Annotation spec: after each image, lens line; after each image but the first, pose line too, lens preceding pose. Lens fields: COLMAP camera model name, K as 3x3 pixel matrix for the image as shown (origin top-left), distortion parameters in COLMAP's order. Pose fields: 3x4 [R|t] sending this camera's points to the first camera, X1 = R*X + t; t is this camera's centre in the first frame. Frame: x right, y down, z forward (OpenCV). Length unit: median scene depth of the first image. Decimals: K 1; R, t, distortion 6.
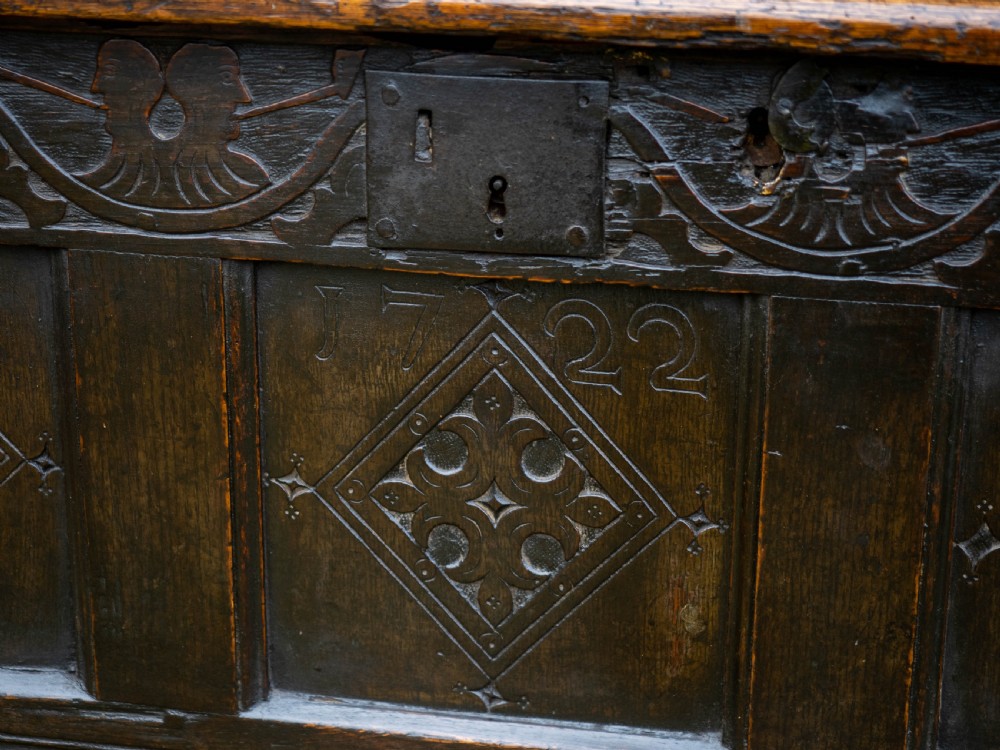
lens RADIAL K [[2221.5, 0, 508.2], [0, 2221.5, 376.0], [0, 0, 1]] dist [0.002107, 0.000000]
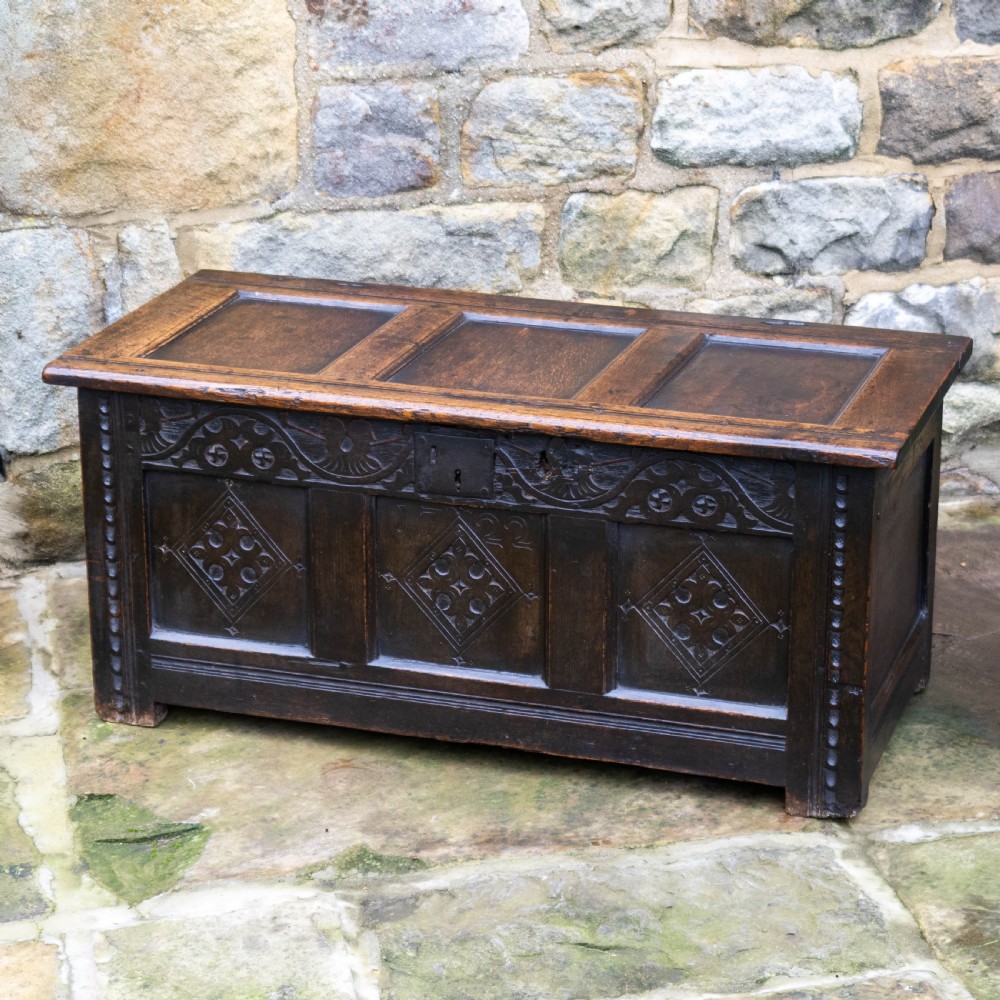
lens RADIAL K [[2897.8, 0, 531.6], [0, 2897.8, 500.7], [0, 0, 1]] dist [0.034376, 0.000000]
pose [[0.991465, 0.037340, -0.124915, 0.533064], [-0.040399, 0.998940, -0.022042, 0.027859], [0.123959, 0.026900, 0.991923, -2.581047]]
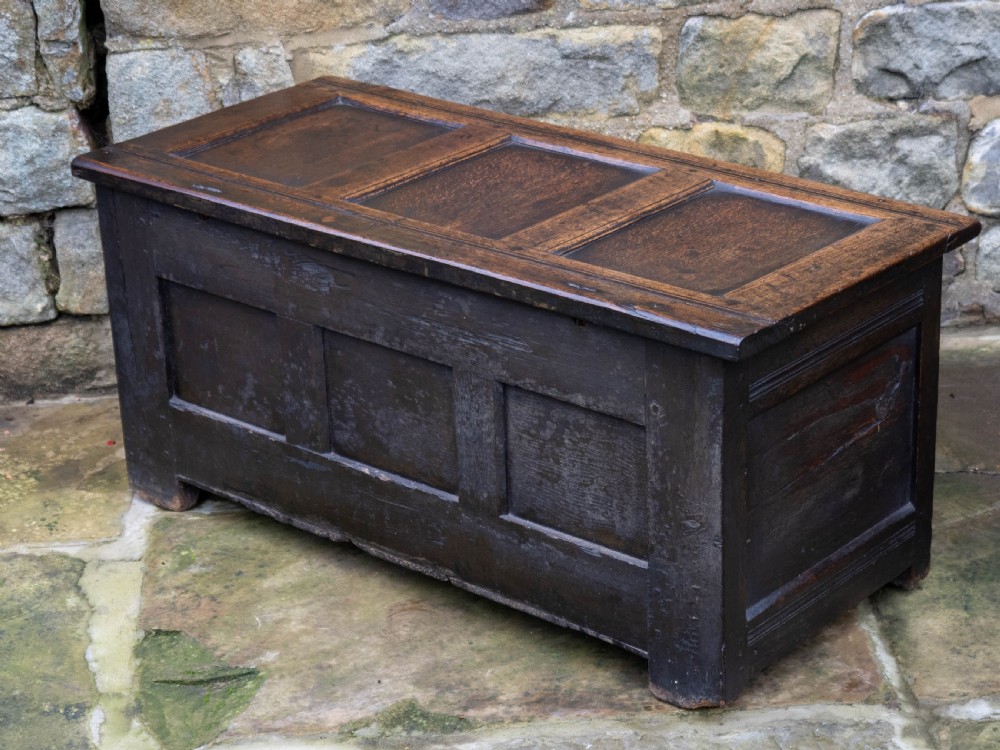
lens RADIAL K [[2512.6, 0, 500.4], [0, 2512.6, 384.4], [0, 0, 1]] dist [0.020737, 0.000000]
pose [[0.966867, 0.072196, -0.244859, 0.717797], [-0.061338, 0.996778, 0.051692, -0.162316], [0.247802, -0.034960, 0.968180, -1.984415]]
